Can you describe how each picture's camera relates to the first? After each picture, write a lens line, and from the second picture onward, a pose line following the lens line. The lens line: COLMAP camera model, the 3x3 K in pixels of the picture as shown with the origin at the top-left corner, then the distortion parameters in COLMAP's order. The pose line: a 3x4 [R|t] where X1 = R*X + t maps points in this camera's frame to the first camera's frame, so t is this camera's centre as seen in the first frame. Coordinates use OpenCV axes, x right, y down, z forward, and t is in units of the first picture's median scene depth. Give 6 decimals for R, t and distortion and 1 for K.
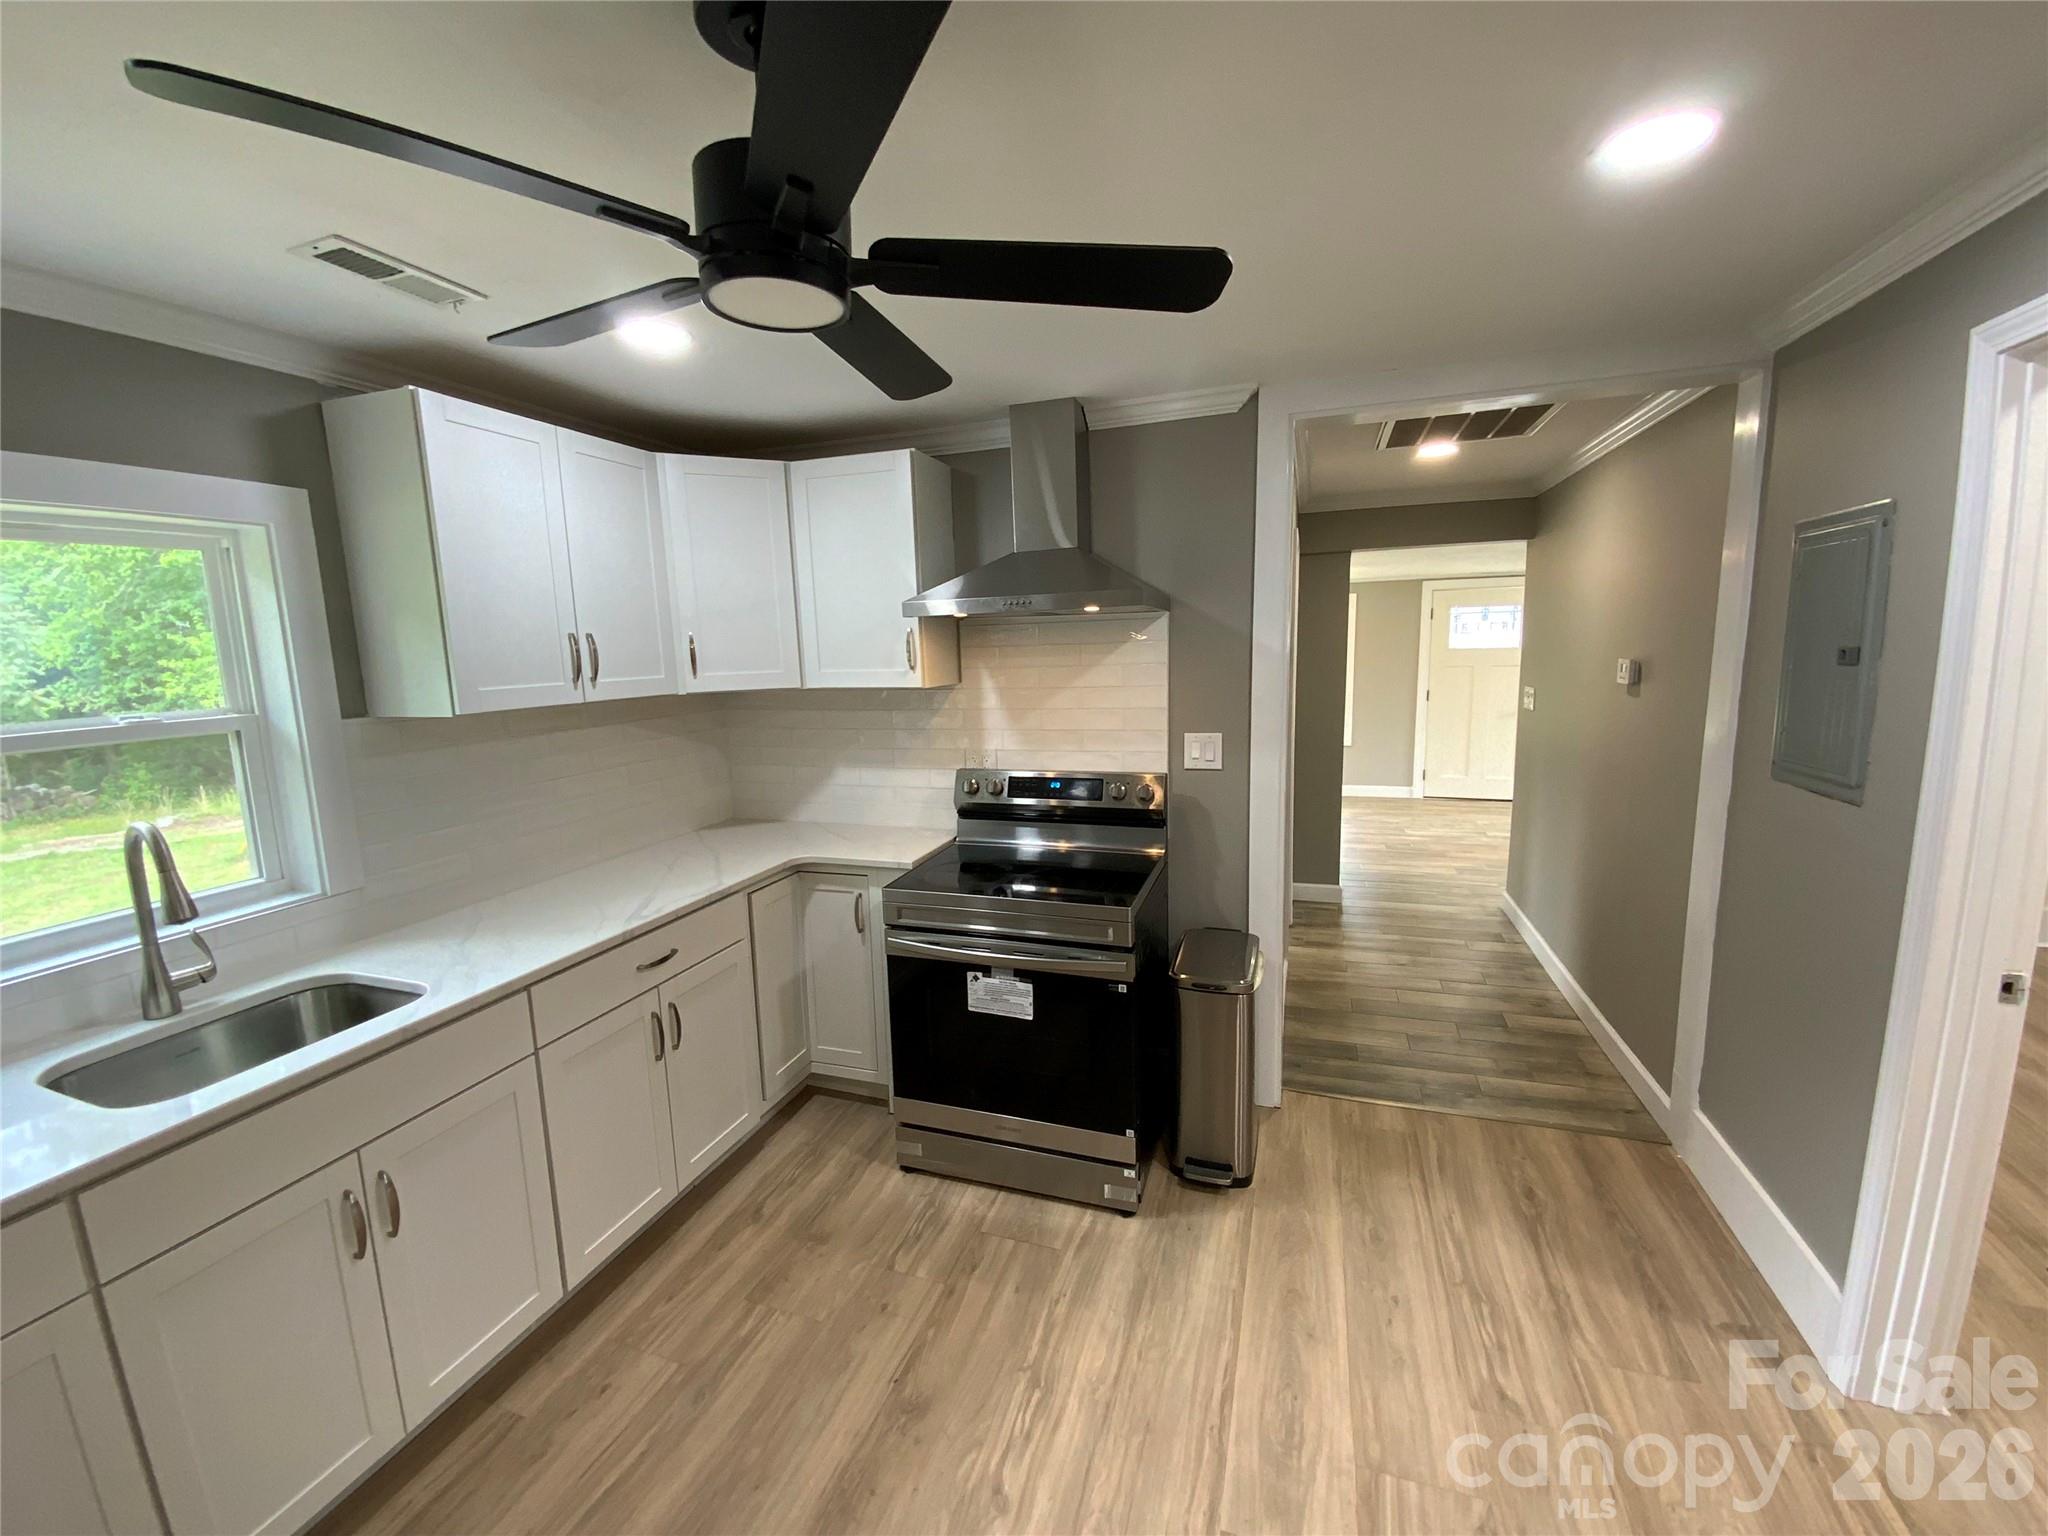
lens RADIAL K [[823.8, 0, 1042.4], [0, 823.8, 761.0], [0, 0, 1]] dist [0.000420, 0.000039]
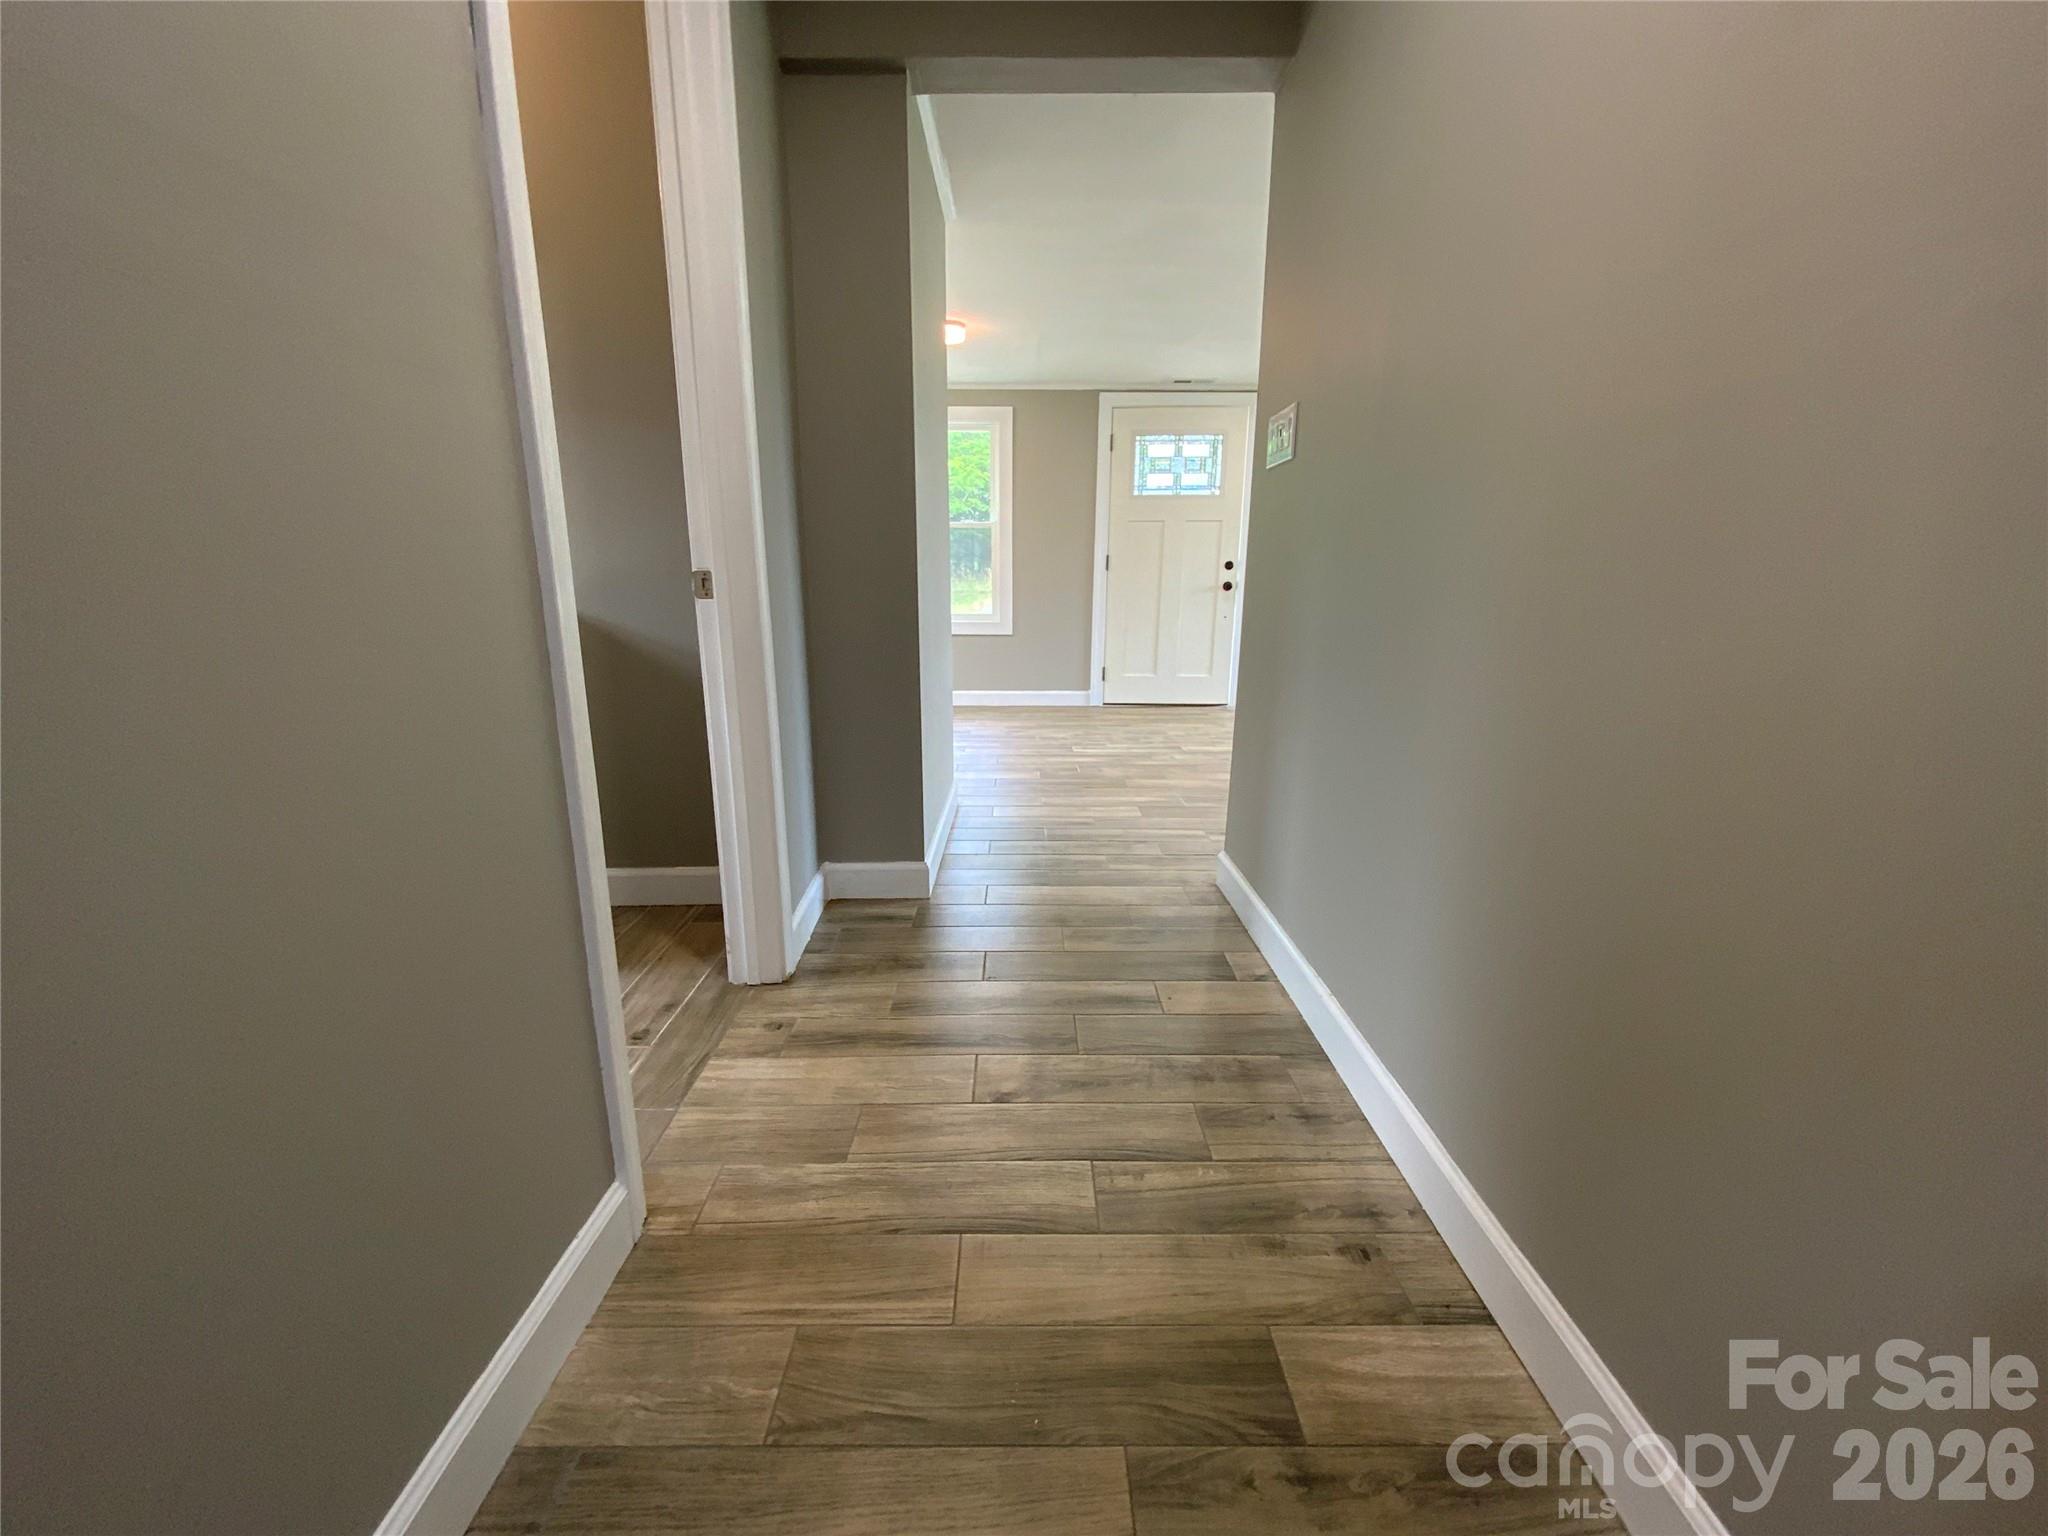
lens RADIAL K [[823.8, 0, 1018.6], [0, 823.8, 771.4], [0, 0, 1]] dist [0.000420, 0.000039]
pose [[0.951363, -0.049602, 0.304052, 0.266042], [0.020559, 0.994975, 0.097991, 0.049686], [-0.307385, -0.086974, 0.947602, 0.517604]]
